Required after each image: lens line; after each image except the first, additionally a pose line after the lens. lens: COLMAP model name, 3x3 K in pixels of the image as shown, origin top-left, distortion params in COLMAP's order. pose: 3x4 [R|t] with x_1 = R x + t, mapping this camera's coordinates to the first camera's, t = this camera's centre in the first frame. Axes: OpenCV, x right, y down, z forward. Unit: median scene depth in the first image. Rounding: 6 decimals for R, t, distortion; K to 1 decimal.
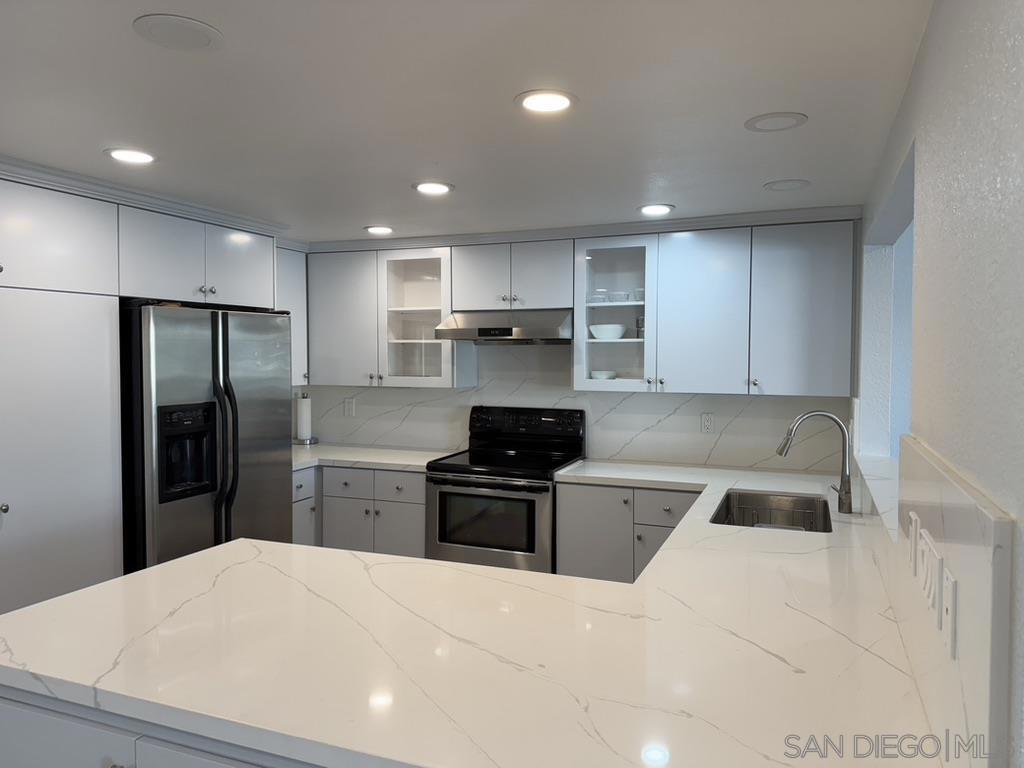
lens RADIAL K [[712.1, 0, 512.0], [0, 712.1, 384.0], [0, 0, 1]] dist [0.100007, -0.176501]
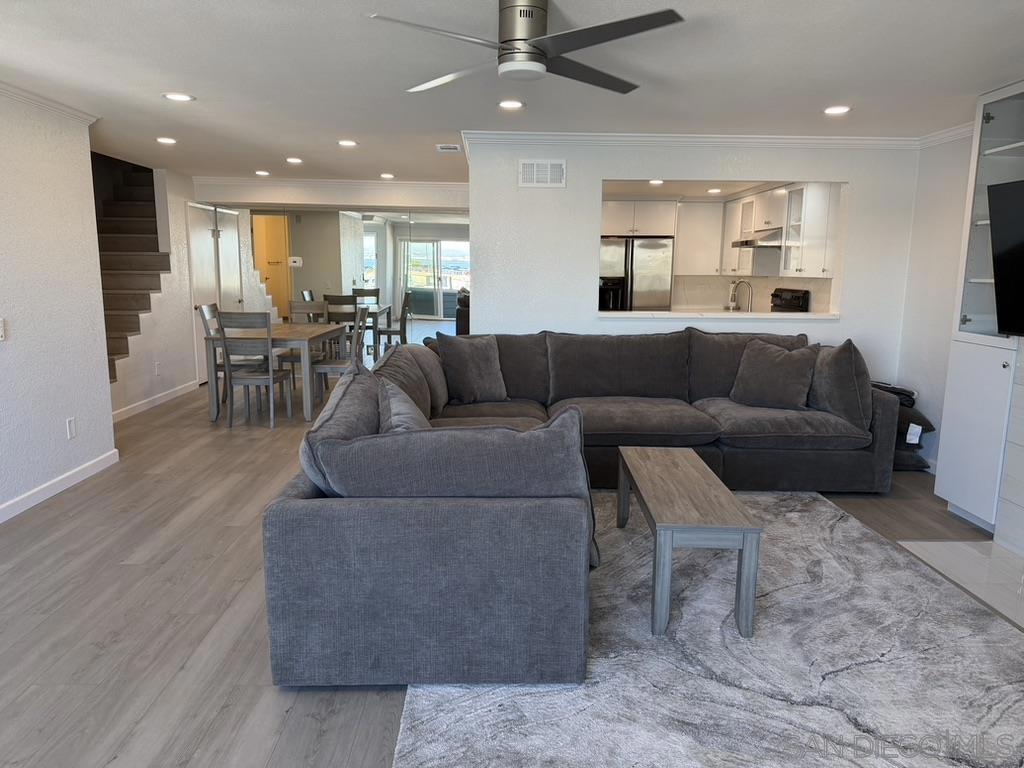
lens RADIAL K [[712.1, 0, 512.0], [0, 712.1, 384.0], [0, 0, 1]] dist [0.100007, -0.176501]
pose [[0.410097, 0.153778, -0.898984, 1.372659], [-0.045902, 0.987914, 0.148051, 0.033302], [0.910886, -0.019451, 0.412199, -0.280934]]
